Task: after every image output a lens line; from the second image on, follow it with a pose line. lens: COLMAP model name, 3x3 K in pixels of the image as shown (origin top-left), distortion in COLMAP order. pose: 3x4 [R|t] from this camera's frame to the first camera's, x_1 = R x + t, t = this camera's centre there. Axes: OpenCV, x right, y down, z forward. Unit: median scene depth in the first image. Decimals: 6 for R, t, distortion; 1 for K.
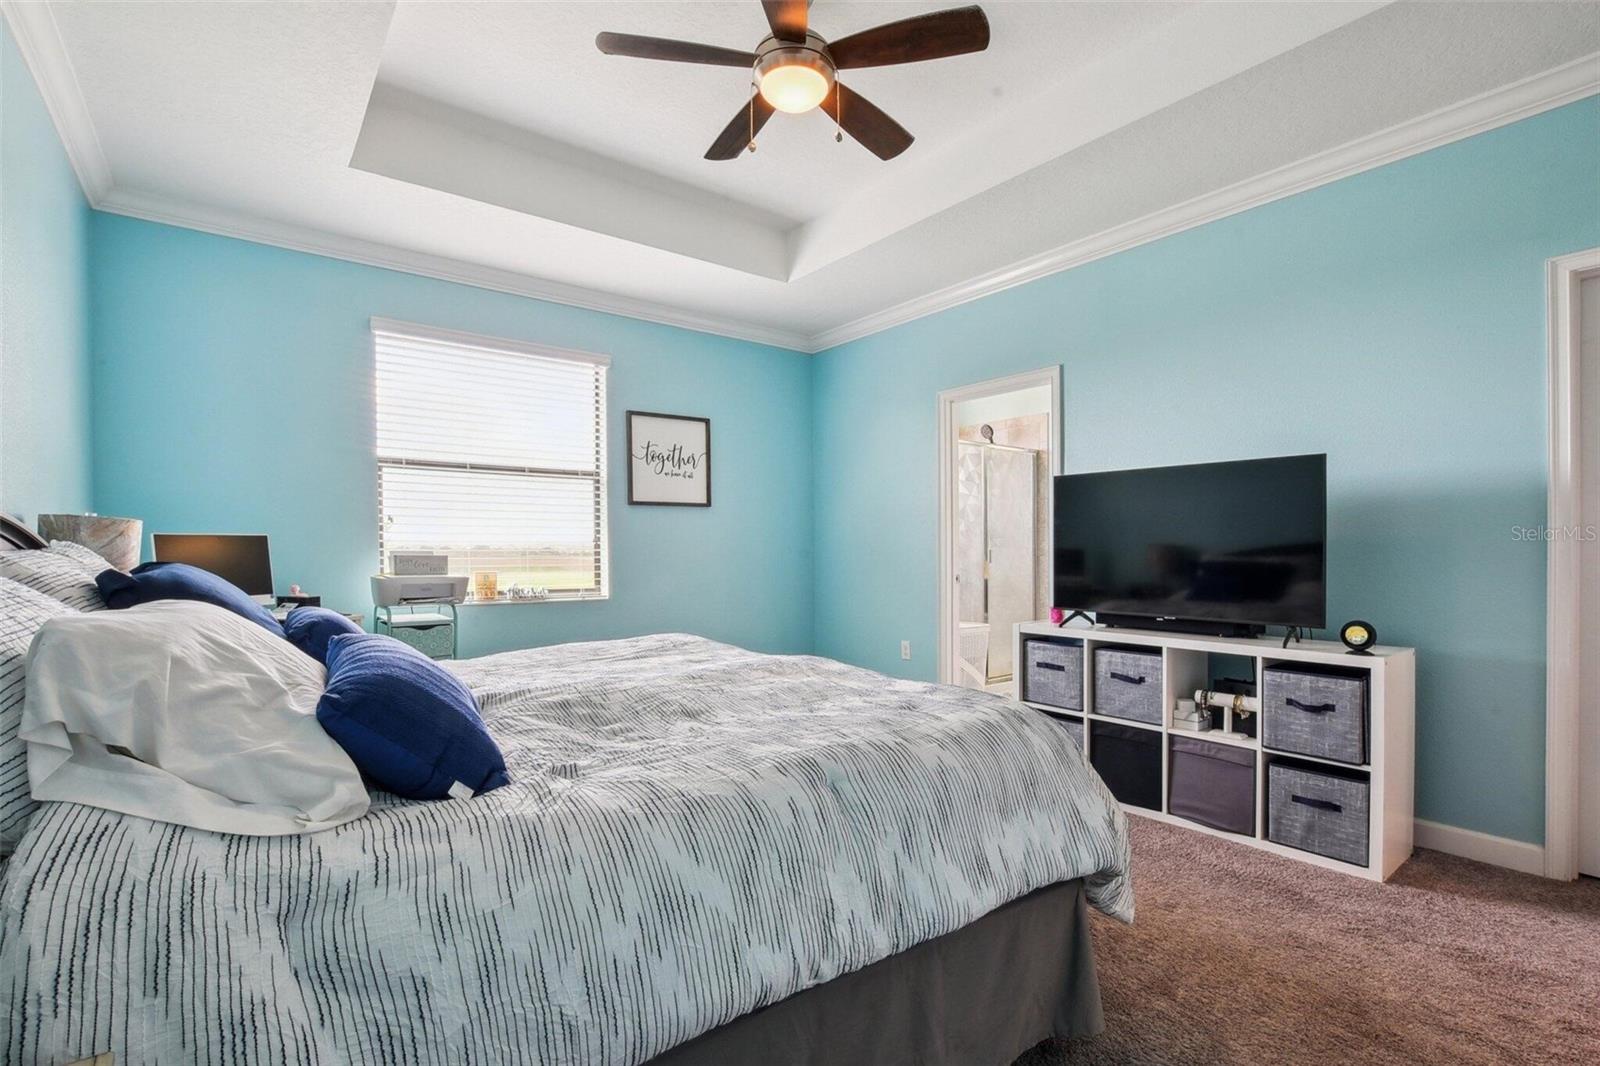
lens RADIAL K [[753.1, 0, 780.8], [0, 753.1, 563.4], [0, 0, 1]] dist [-0.002022, 0.000175]
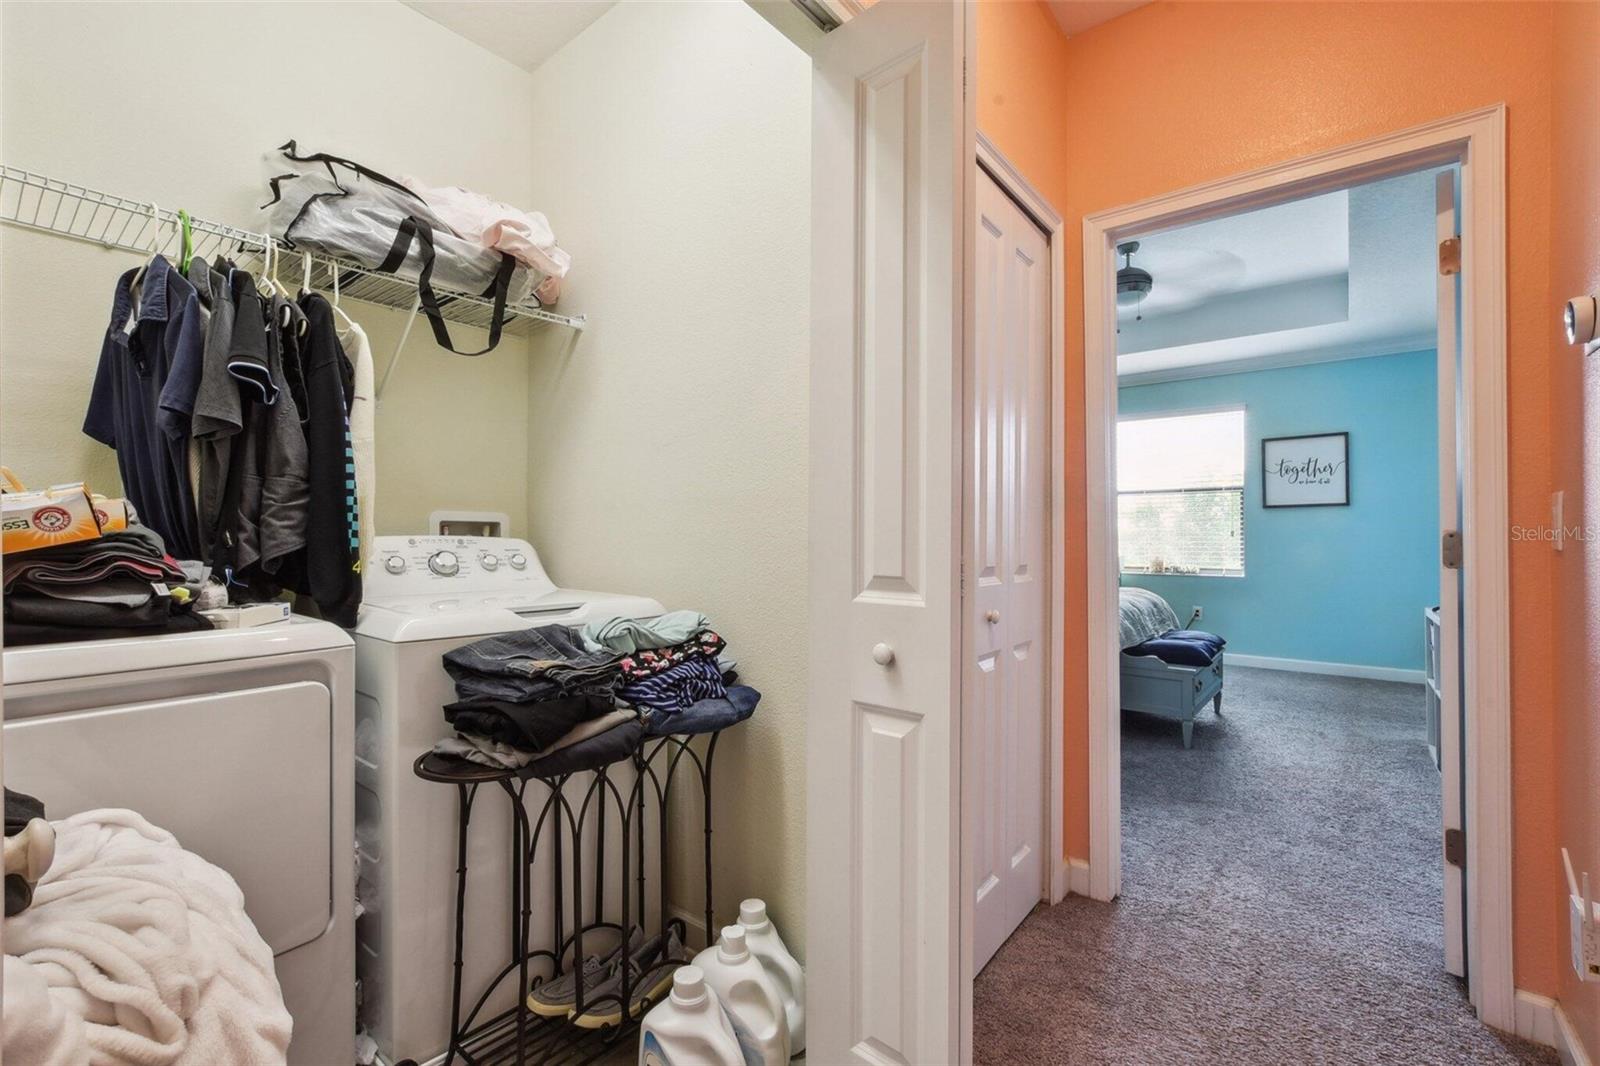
lens RADIAL K [[722.0, 0, 796.1], [0, 722.0, 538.9], [0, 0, 1]] dist [-0.007574, 0.000393]
pose [[0.261412, -0.003206, -0.965222, 0.826307], [-0.019486, 0.999773, -0.008598, 0.004063], [0.965030, 0.021056, 0.261291, -0.144035]]
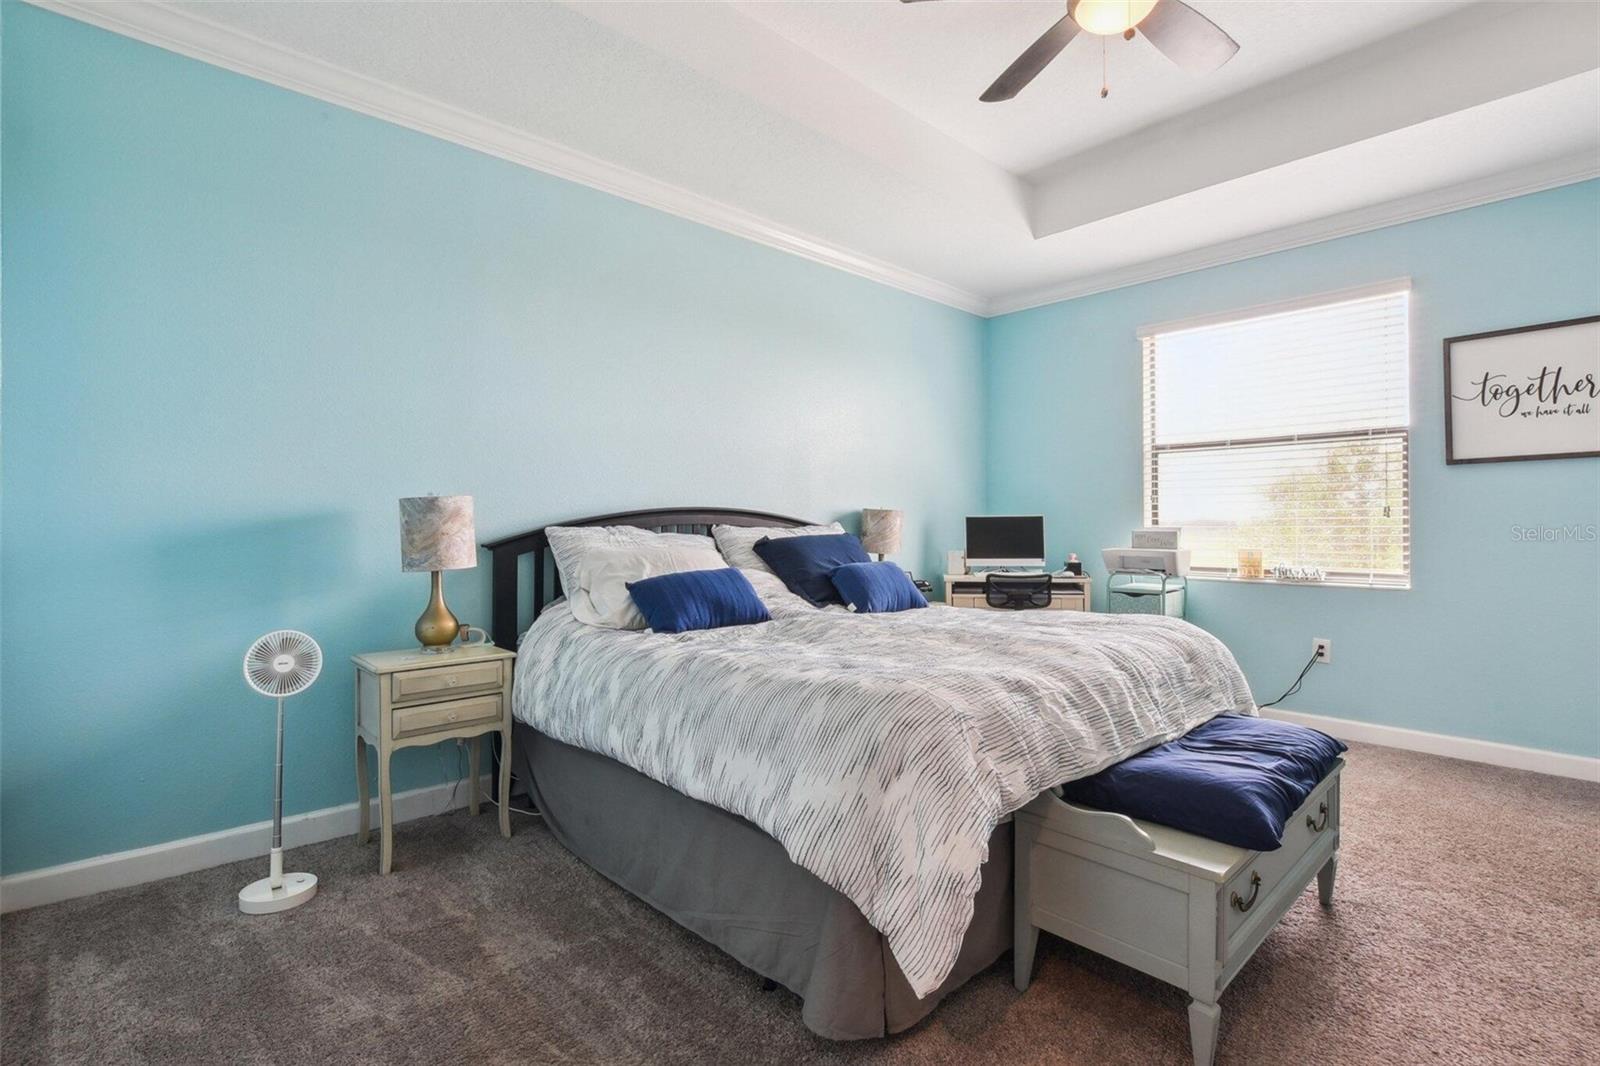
lens RADIAL K [[753.1, 0, 807.1], [0, 753.1, 523.2], [0, 0, 1]] dist [-0.002022, 0.000175]
pose [[0.122331, -0.005156, -0.992476, 0.455338], [-0.018712, 0.999797, -0.007500, -0.003552], [0.992313, 0.019489, 0.122209, 0.287592]]
